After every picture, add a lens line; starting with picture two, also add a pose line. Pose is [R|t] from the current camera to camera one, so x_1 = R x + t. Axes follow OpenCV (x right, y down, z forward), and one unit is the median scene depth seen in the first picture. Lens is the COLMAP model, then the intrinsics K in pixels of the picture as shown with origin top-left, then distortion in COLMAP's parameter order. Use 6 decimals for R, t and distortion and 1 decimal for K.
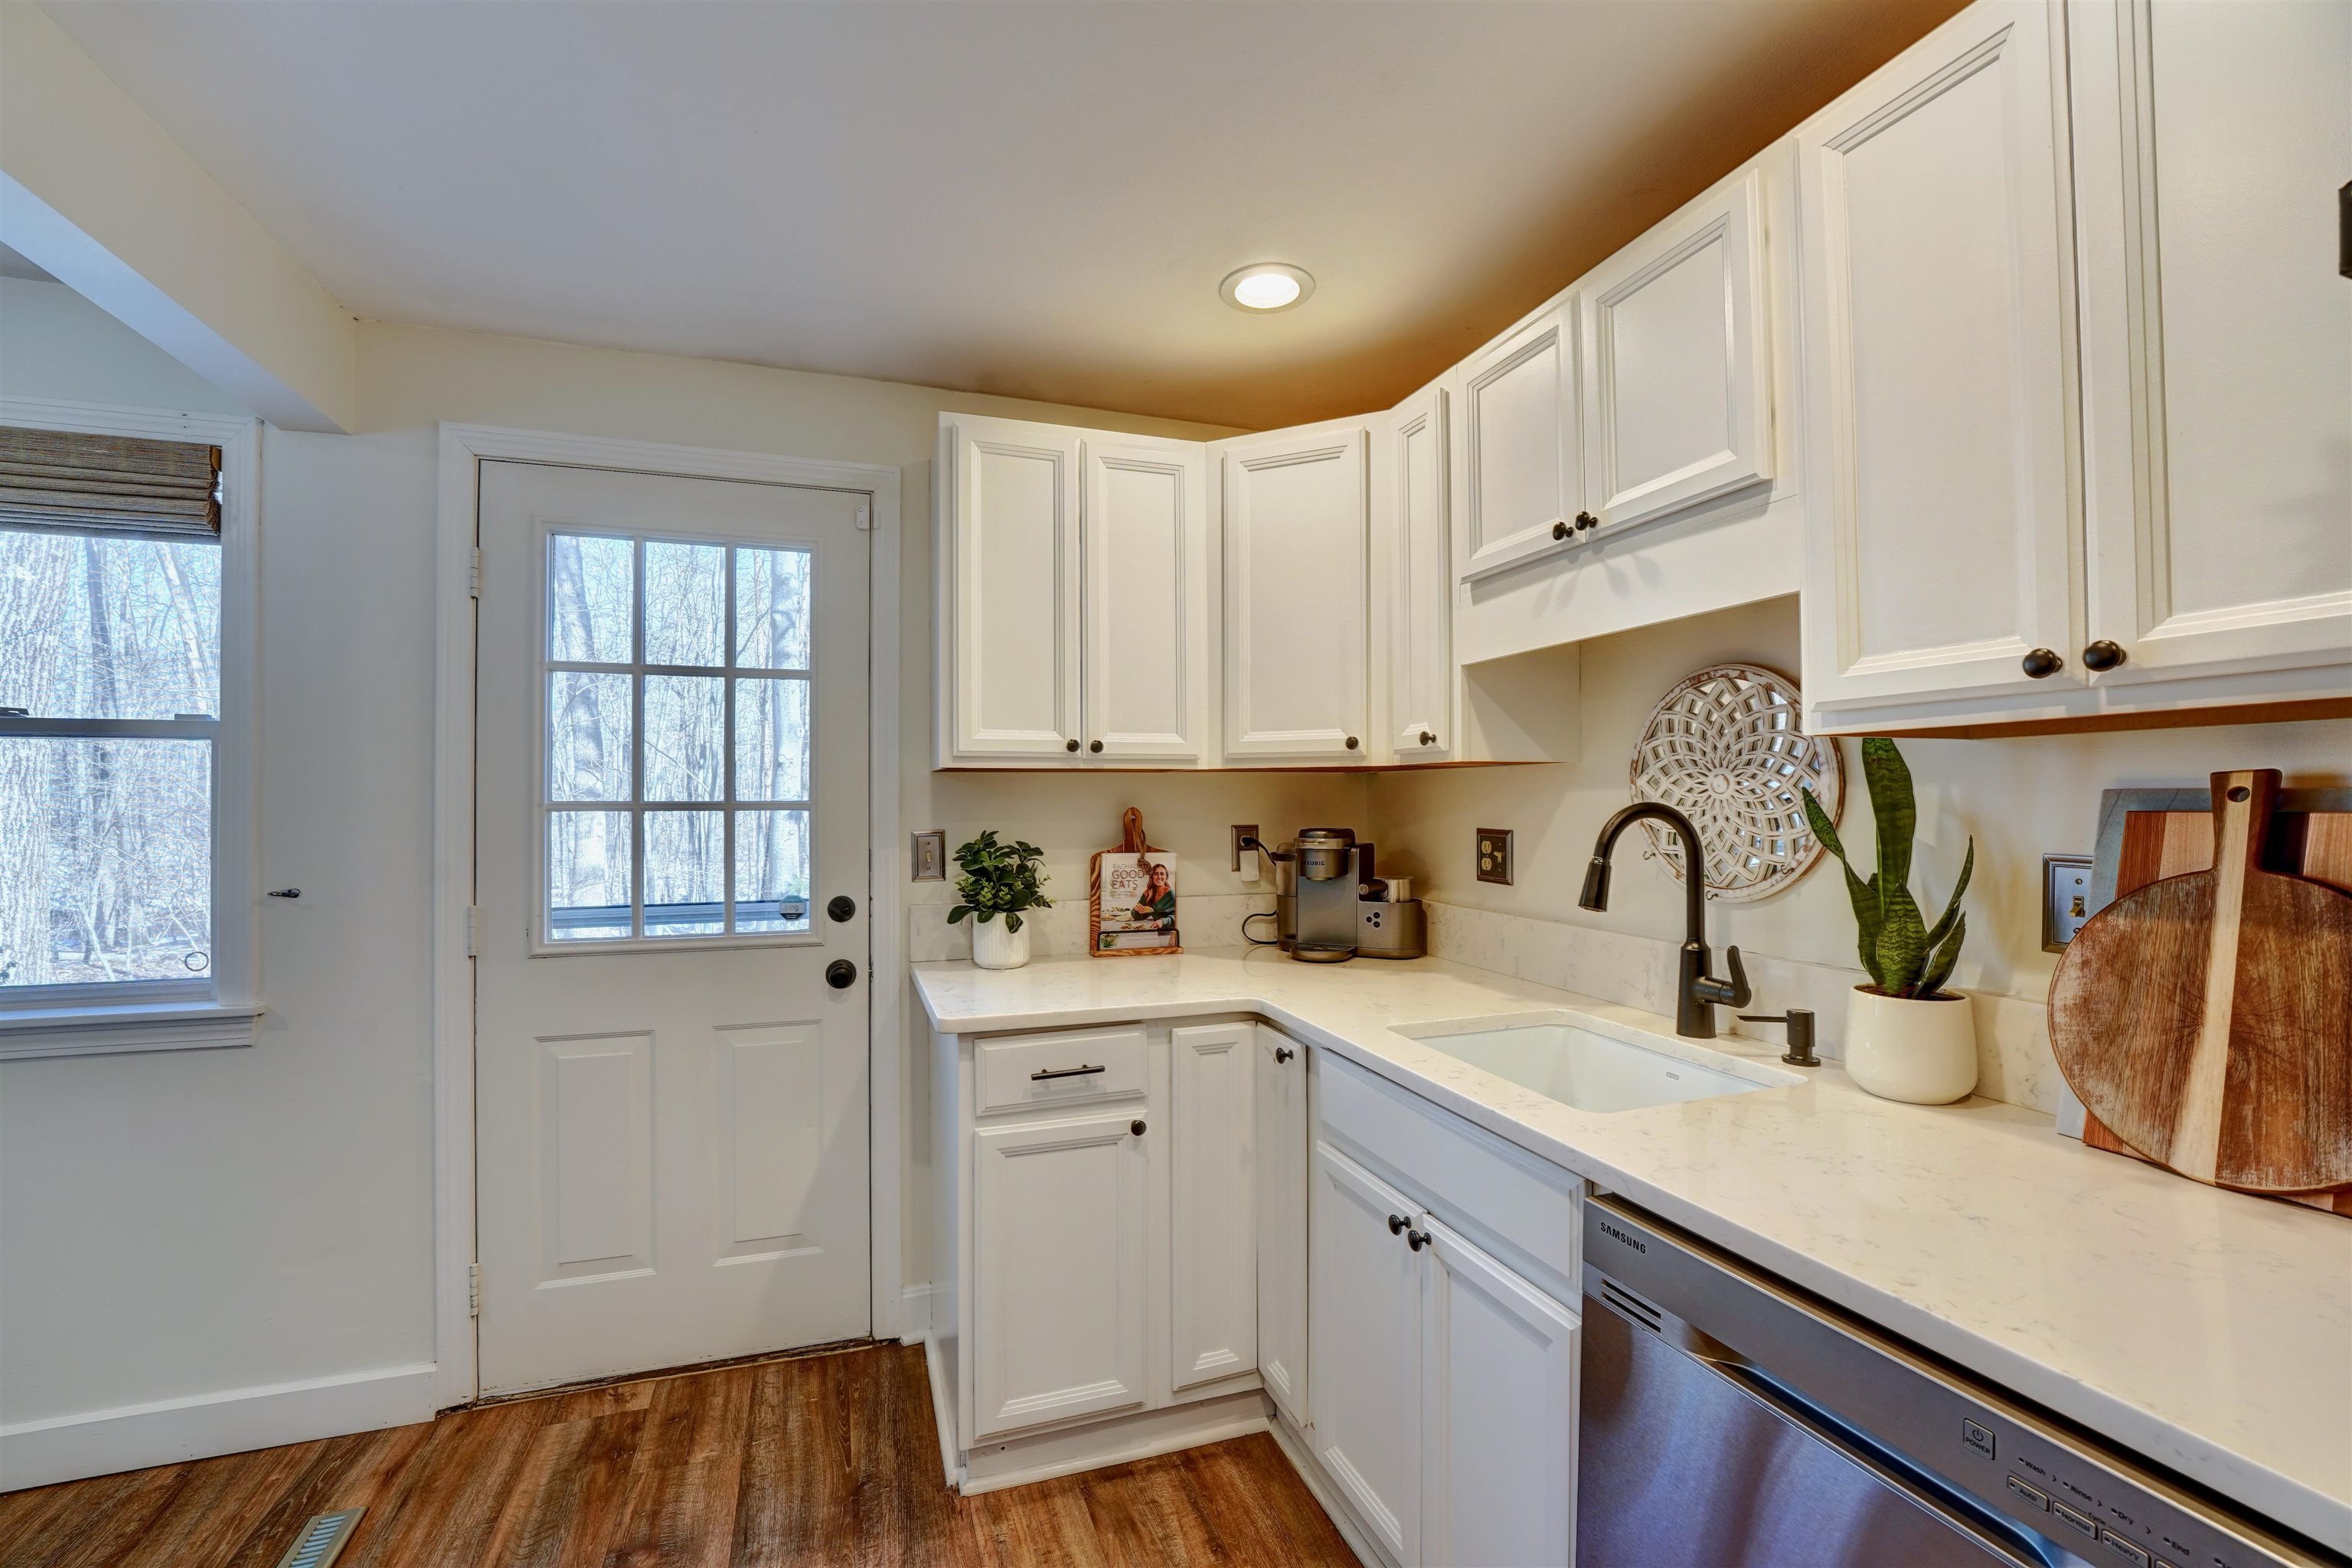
lens RADIAL K [[961.3, 0, 1169.9], [0, 961.3, 789.0], [0, 0, 1]] dist [-0.032340, 0.004189]
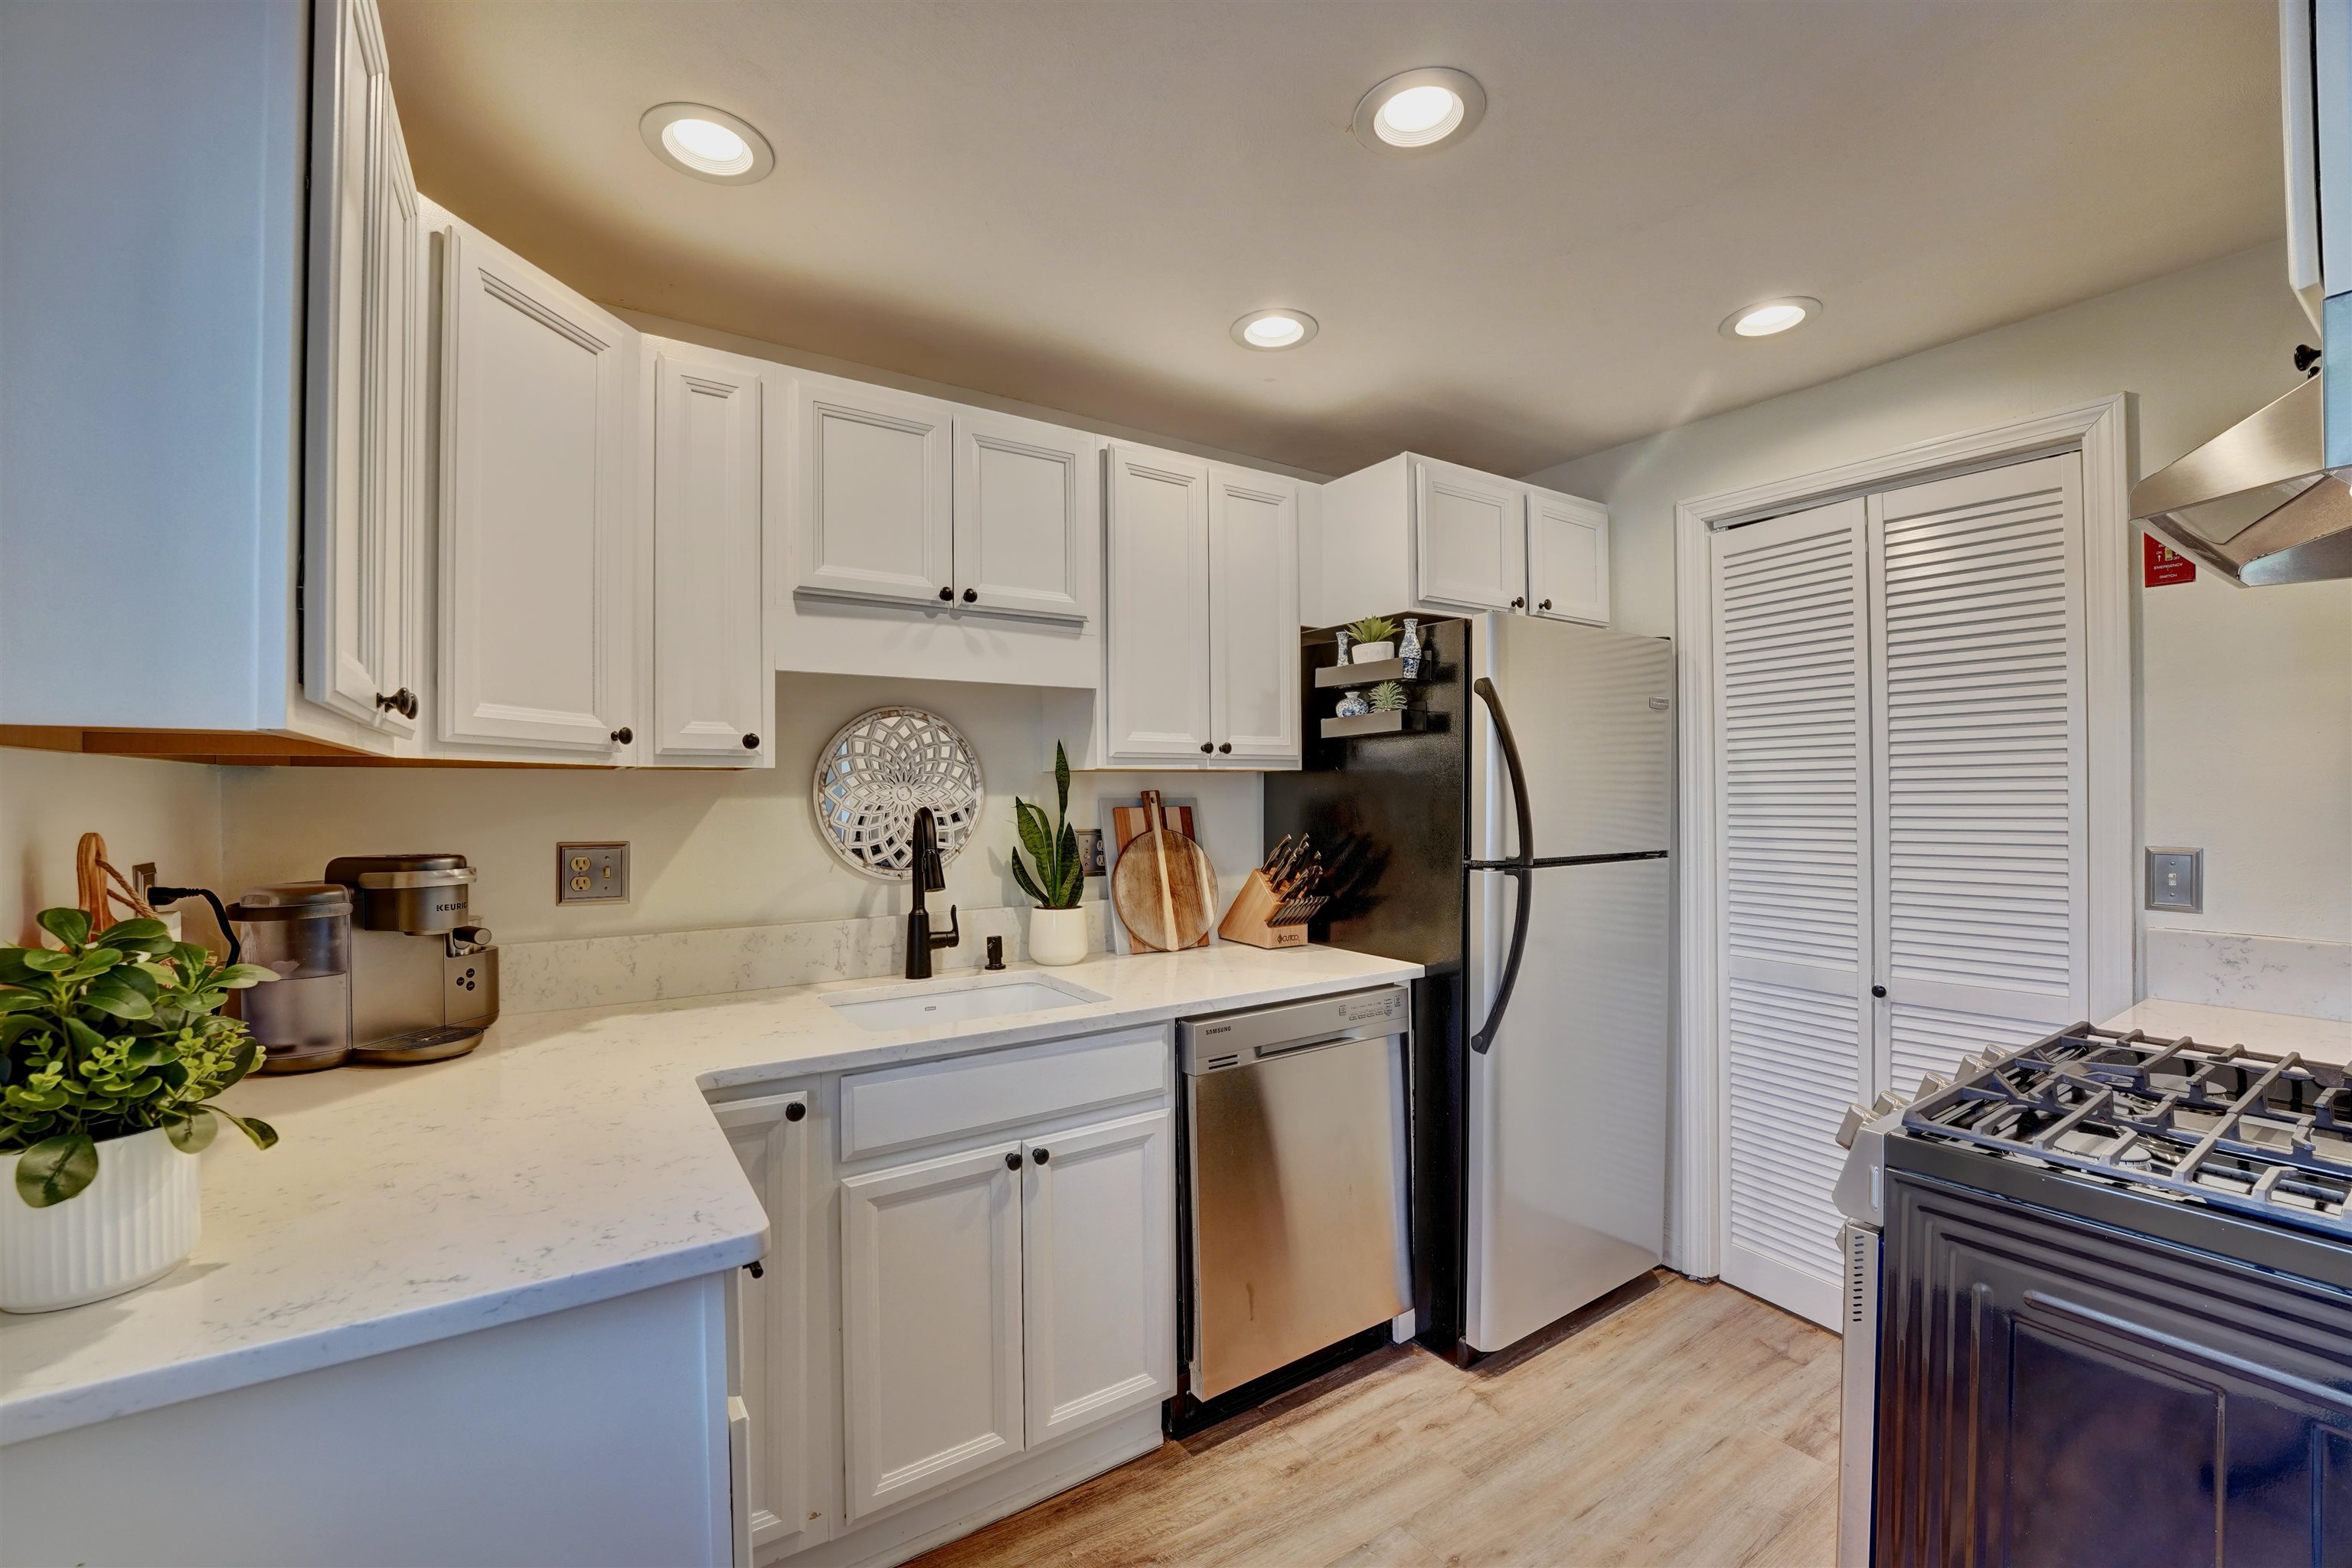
lens RADIAL K [[961.3, 0, 1169.7], [0, 961.3, 792.1], [0, 0, 1]] dist [-0.032340, 0.004189]
pose [[-0.247883, 0.007388, 0.968762, -0.869040], [-0.002484, 0.999963, -0.008262, 0.003506], [-0.968787, -0.004455, -0.247855, 0.993057]]
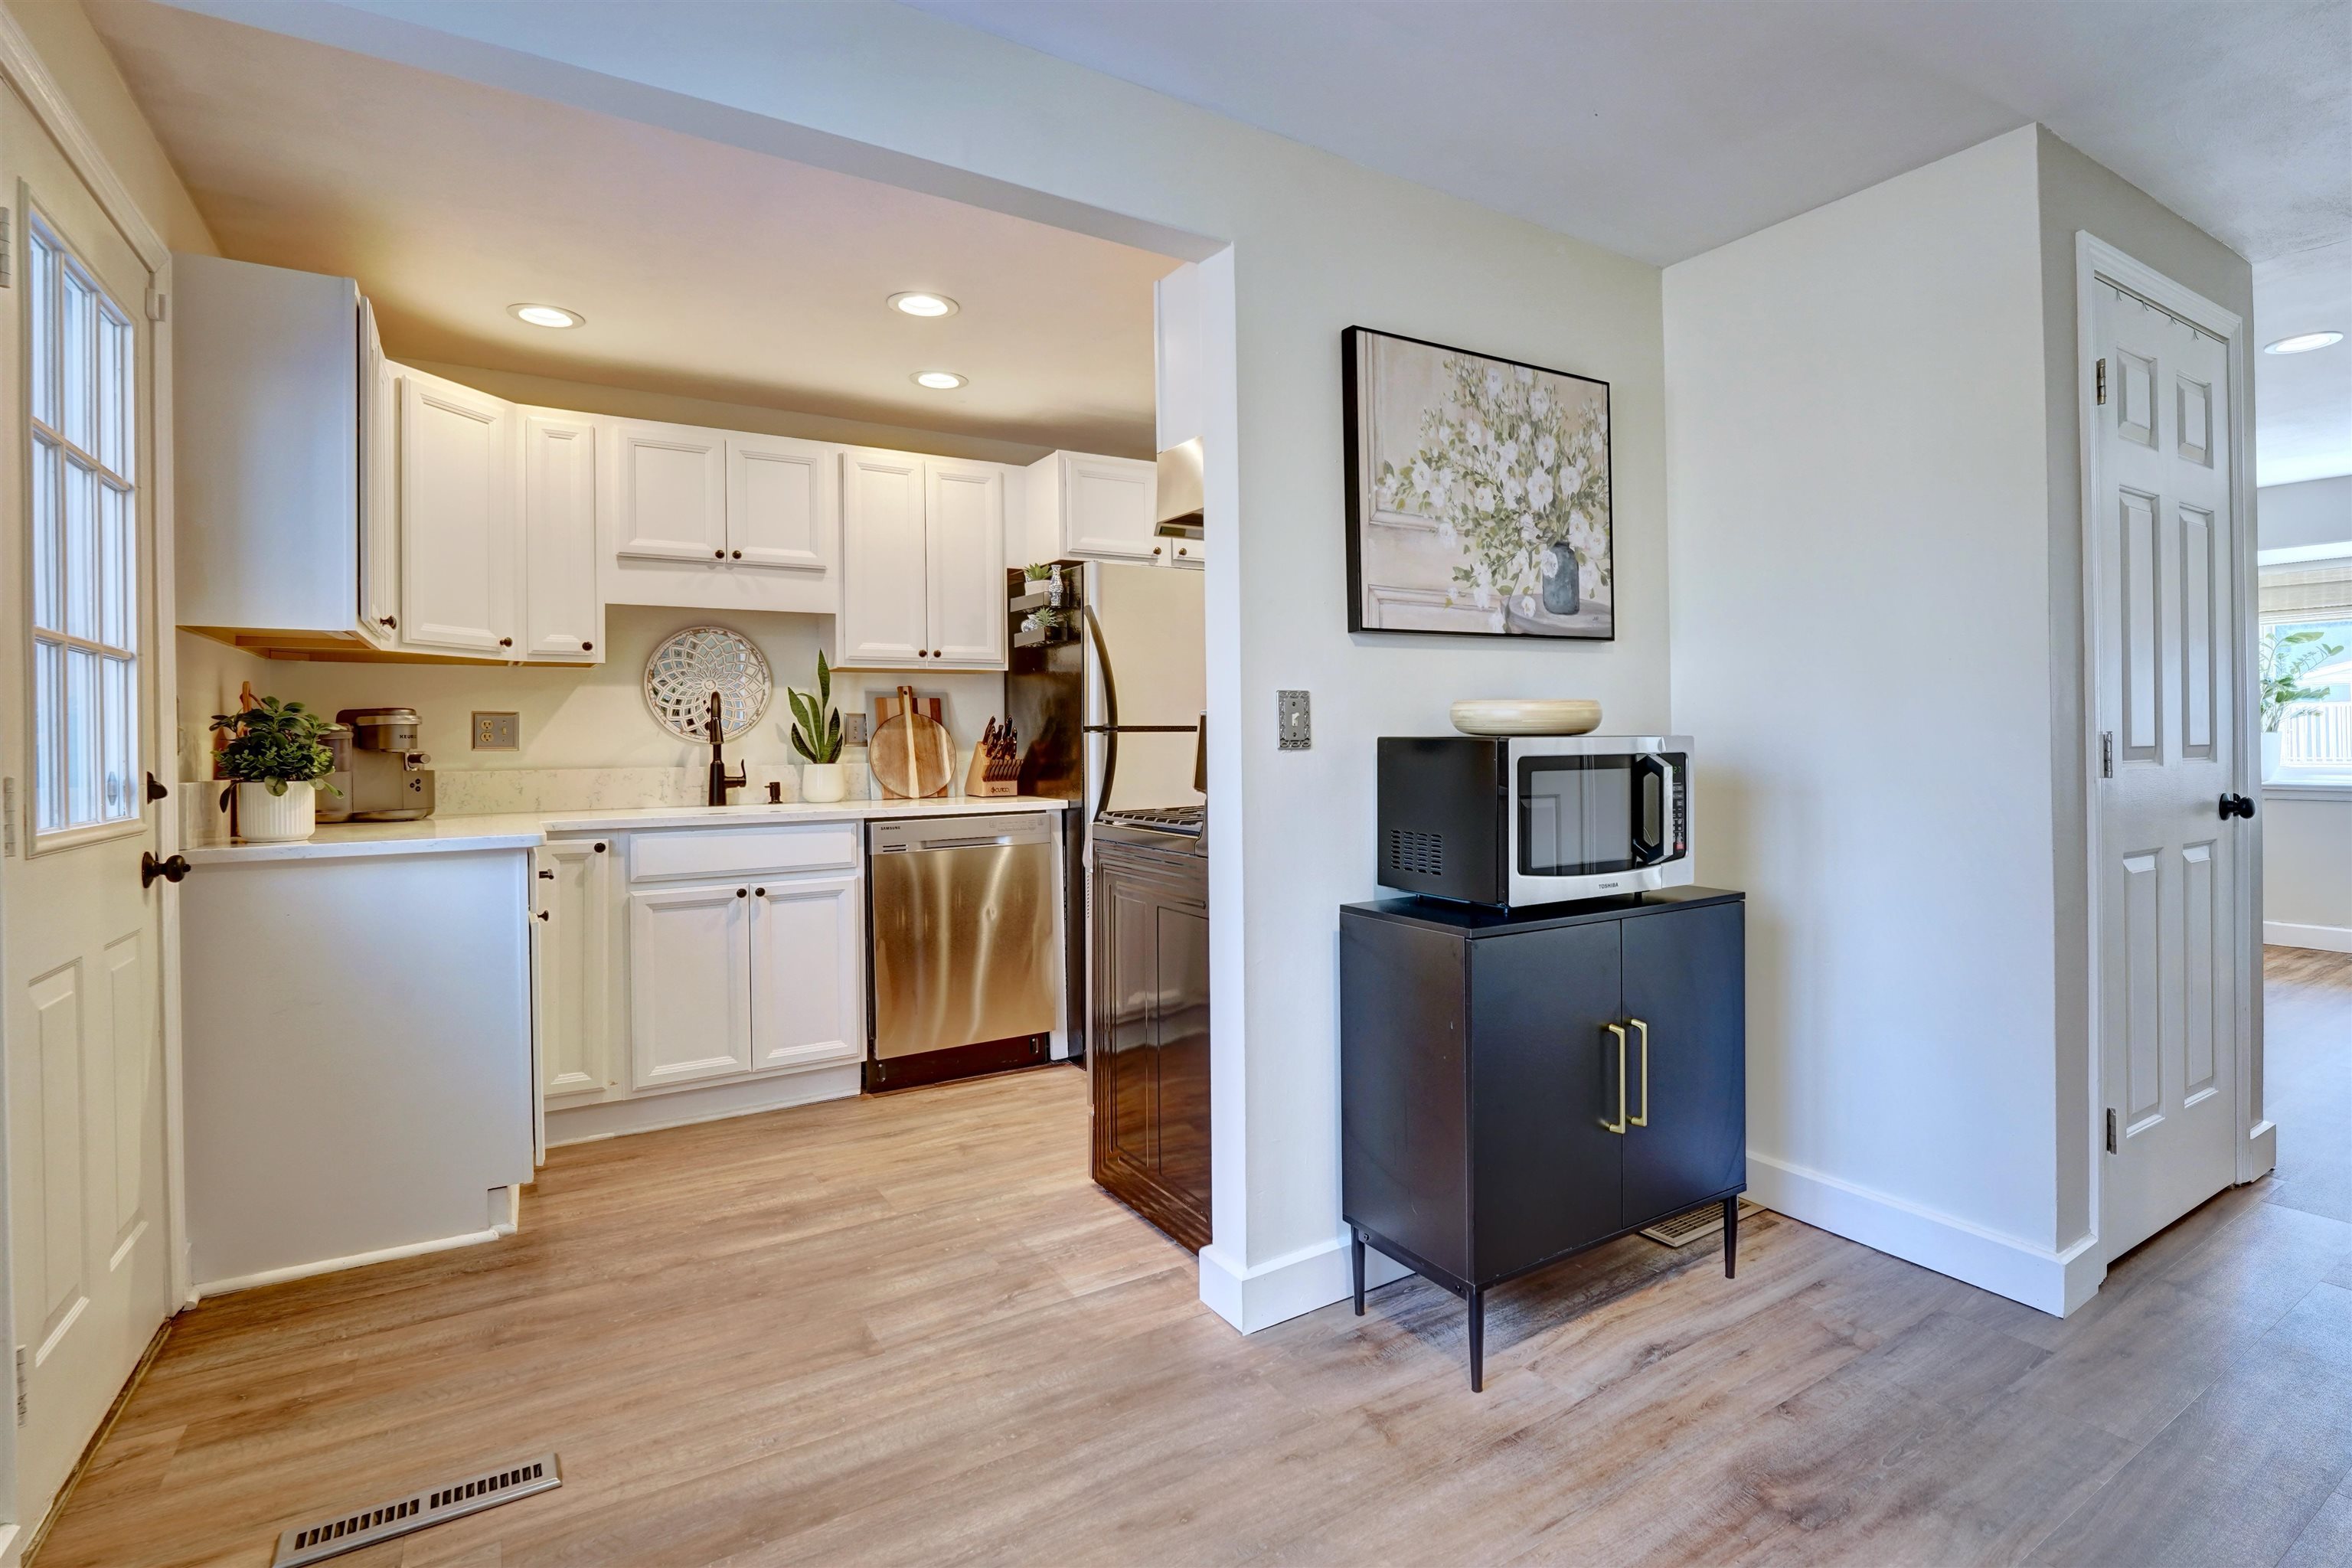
lens RADIAL K [[1174.9, 0, 1262.8], [0, 1174.9, 736.3], [0, 0, 1]] dist [-0.009112, -0.001018]
pose [[-0.248977, 0.009942, 0.968458, -2.186946], [0.003092, 0.999950, -0.009470, 0.135856], [-0.968504, 0.000637, -0.248995, 0.491296]]
